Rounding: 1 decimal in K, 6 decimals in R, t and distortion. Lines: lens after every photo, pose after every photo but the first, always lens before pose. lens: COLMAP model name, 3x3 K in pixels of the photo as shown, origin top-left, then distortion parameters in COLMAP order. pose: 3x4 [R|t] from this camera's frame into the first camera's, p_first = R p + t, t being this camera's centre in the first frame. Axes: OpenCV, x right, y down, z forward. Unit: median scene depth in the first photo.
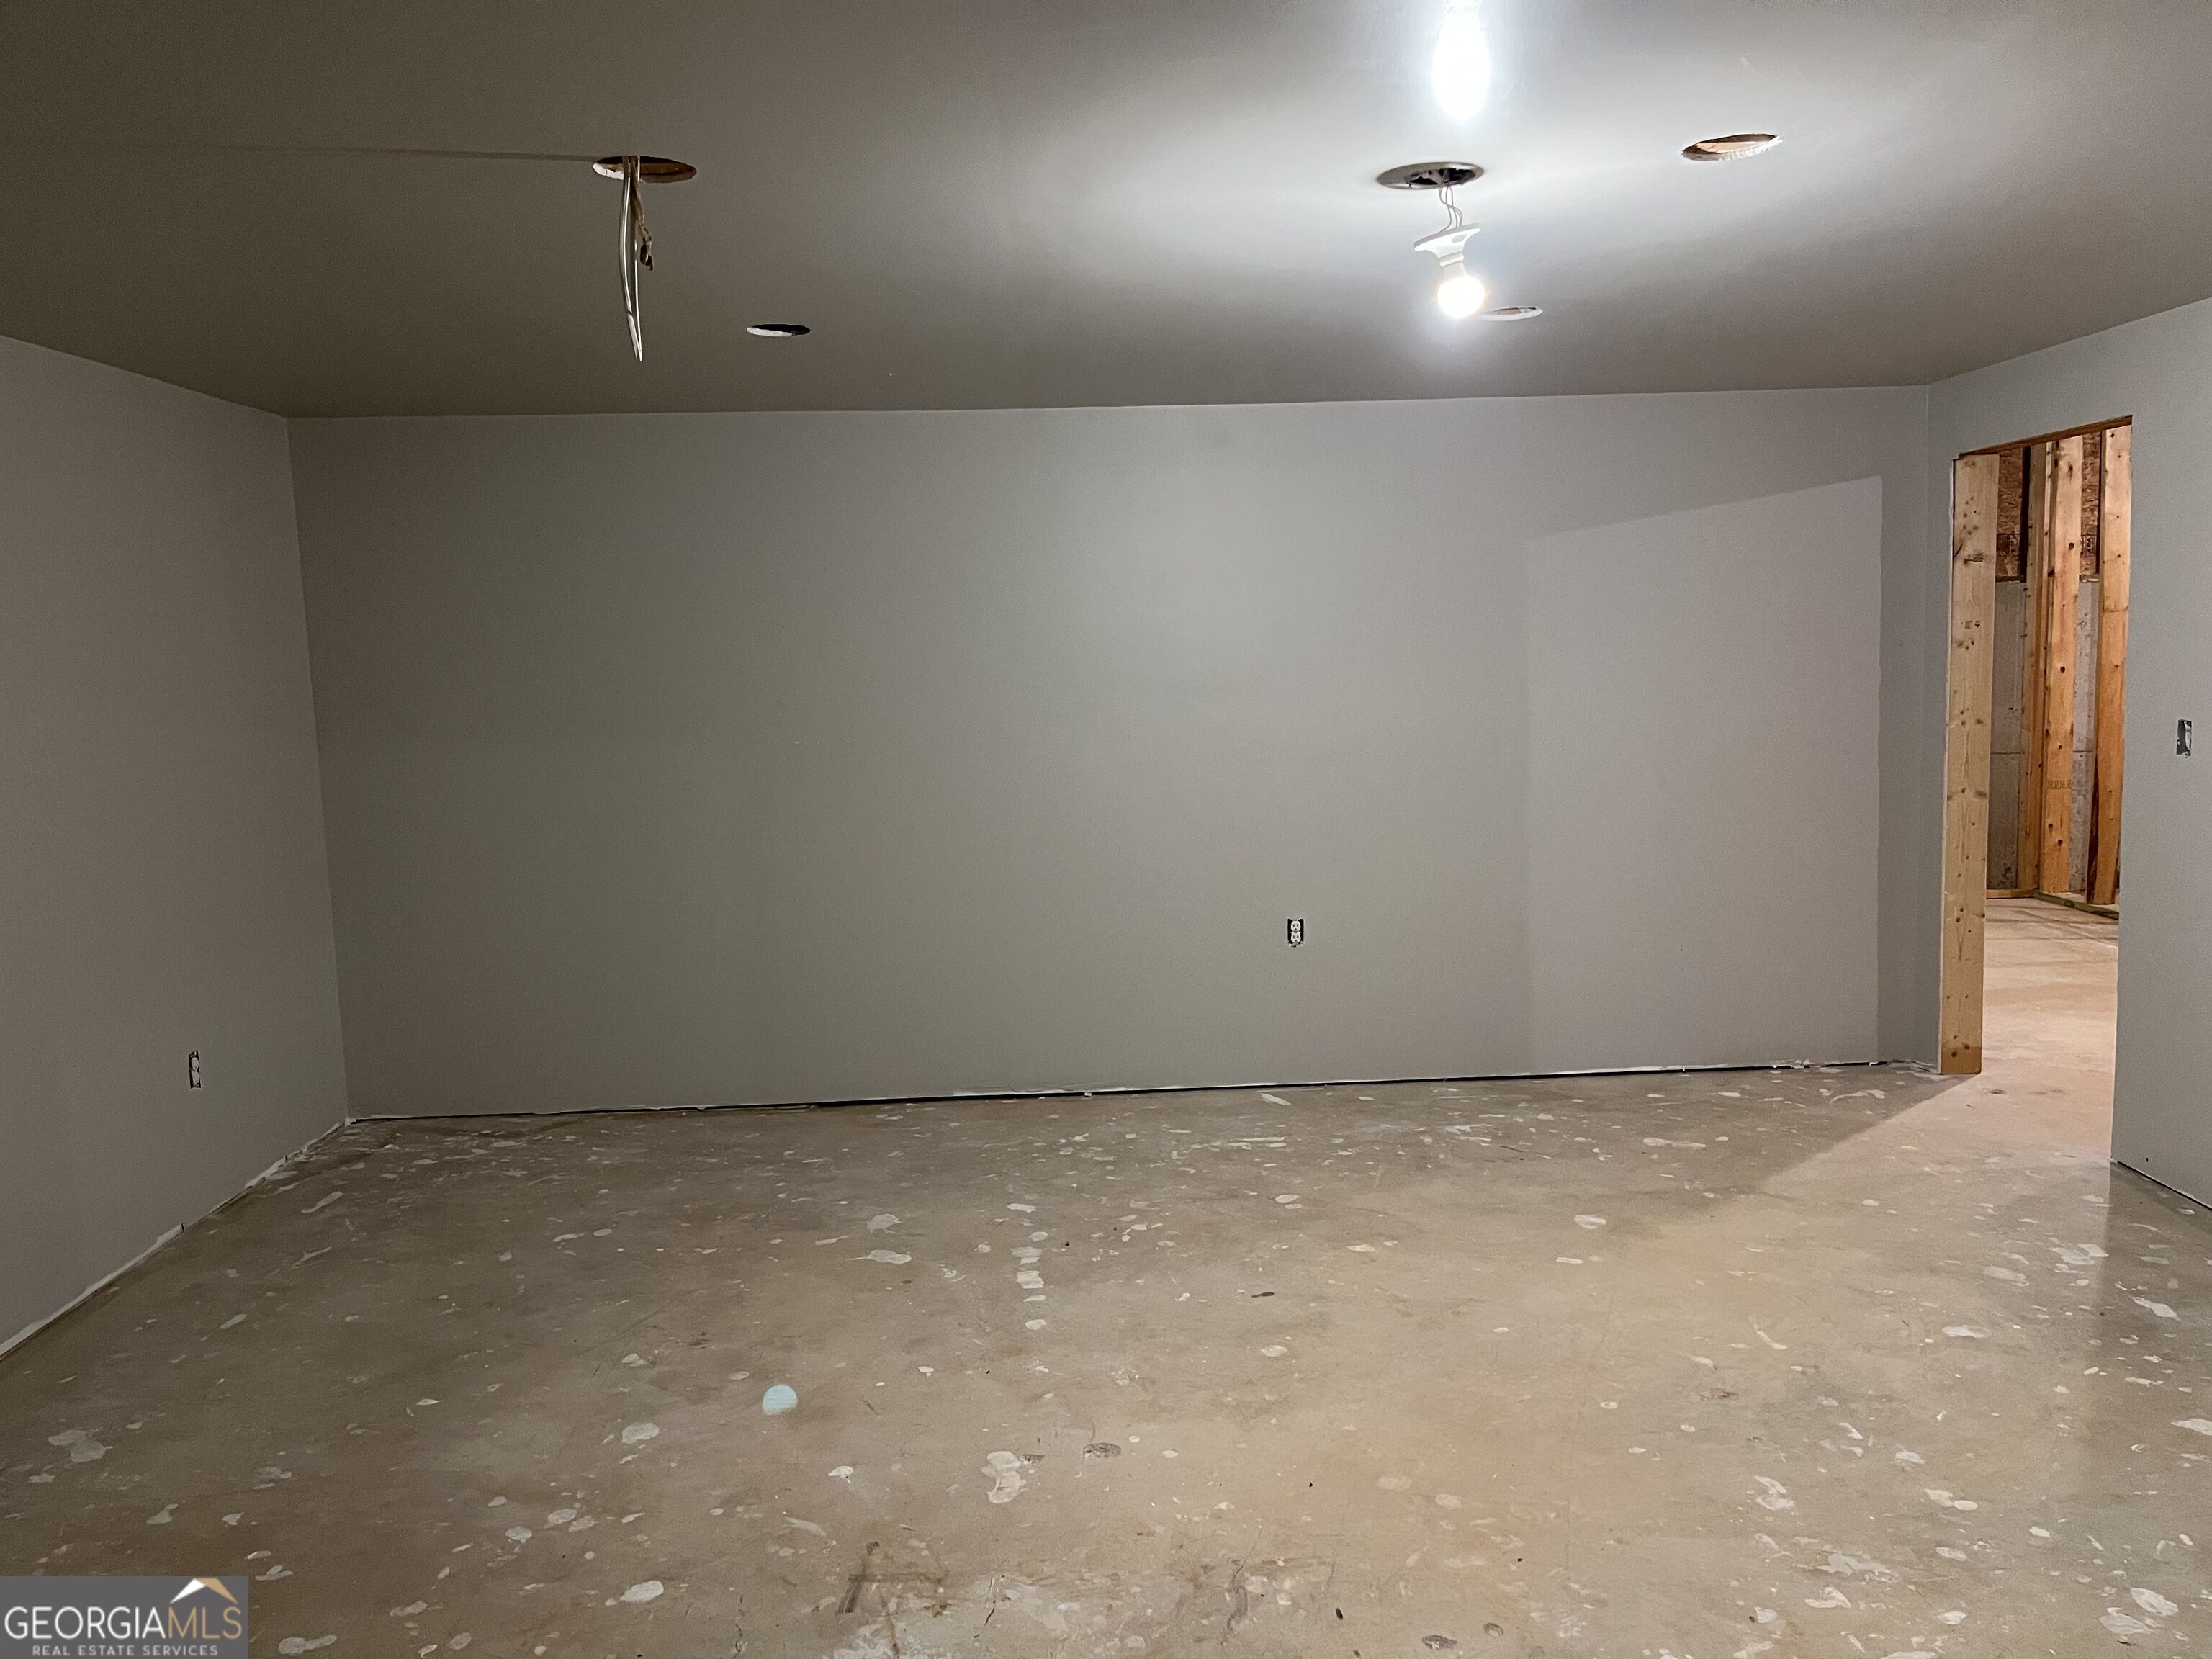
lens RADIAL K [[1682.8, 0, 1104.1], [0, 1682.8, 836.4], [0, 0, 1]] dist [0.053805, -0.087762]
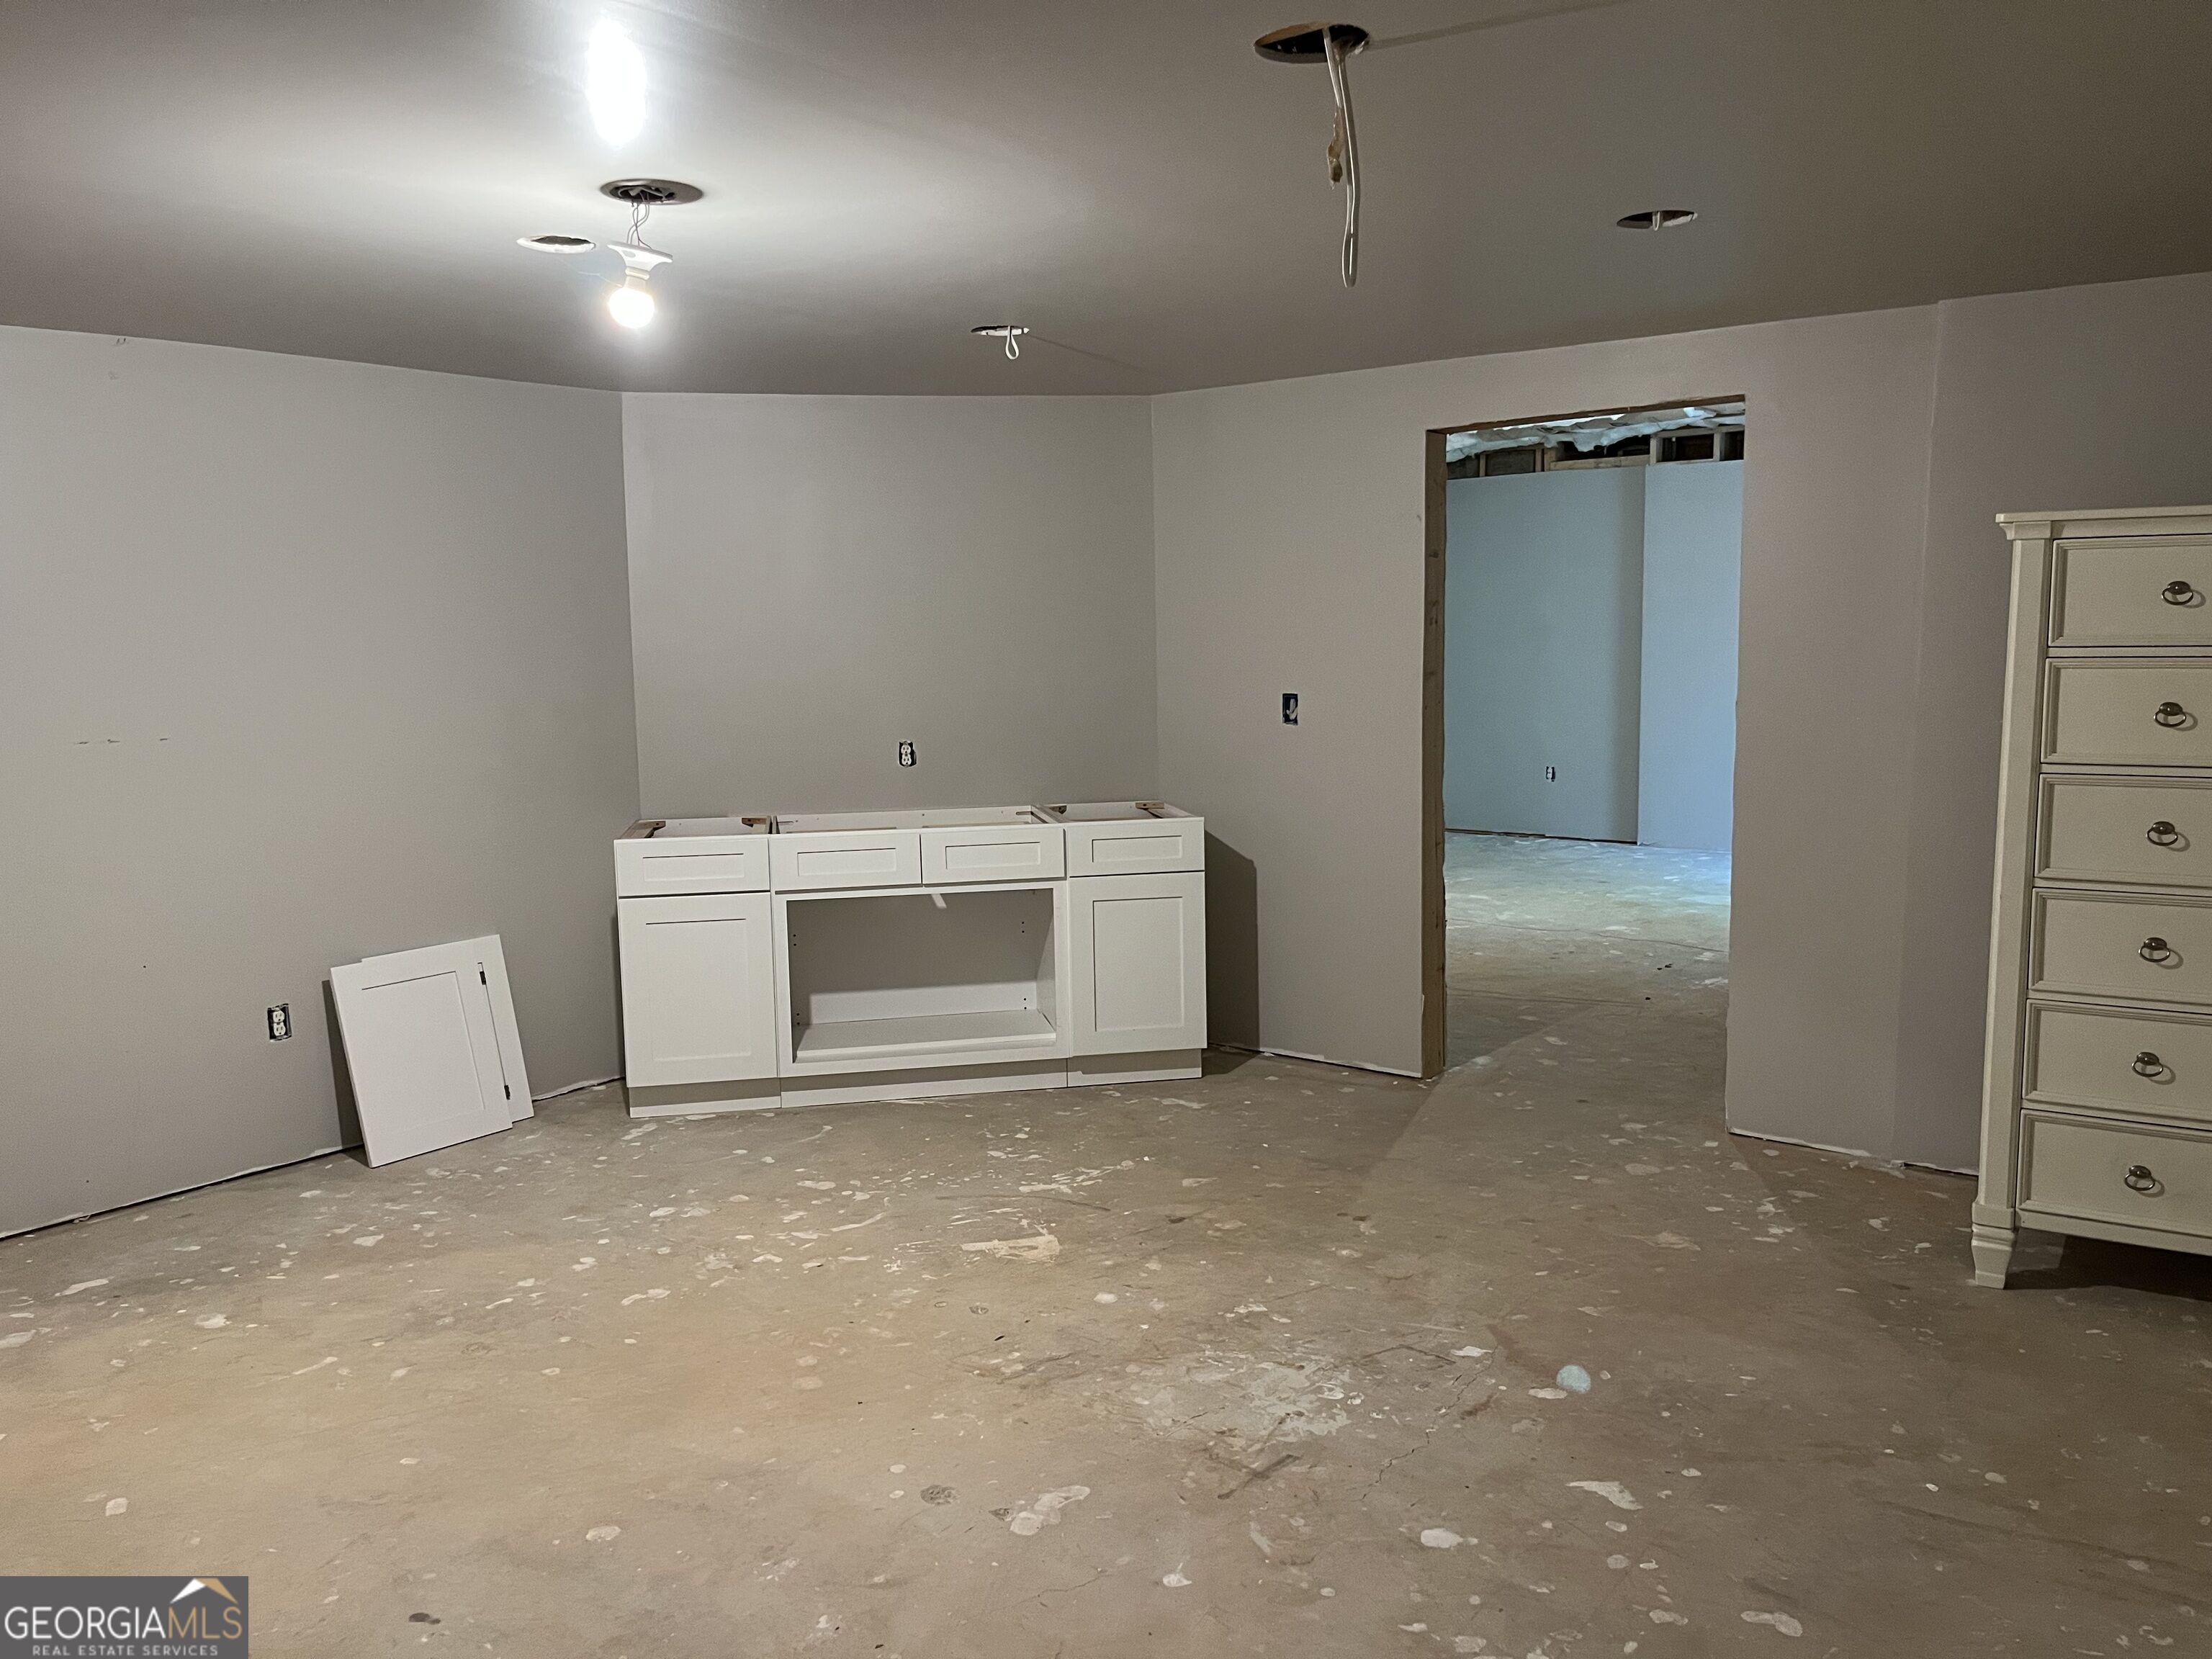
lens RADIAL K [[1682.8, 0, 1108.8], [0, 1682.8, 830.9], [0, 0, 1]] dist [0.053805, -0.087762]
pose [[-0.772224, -0.033960, 0.634442, -0.717853], [0.109963, 0.976357, 0.186105, -0.171997], [-0.625763, 0.213480, -0.750232, 1.723361]]
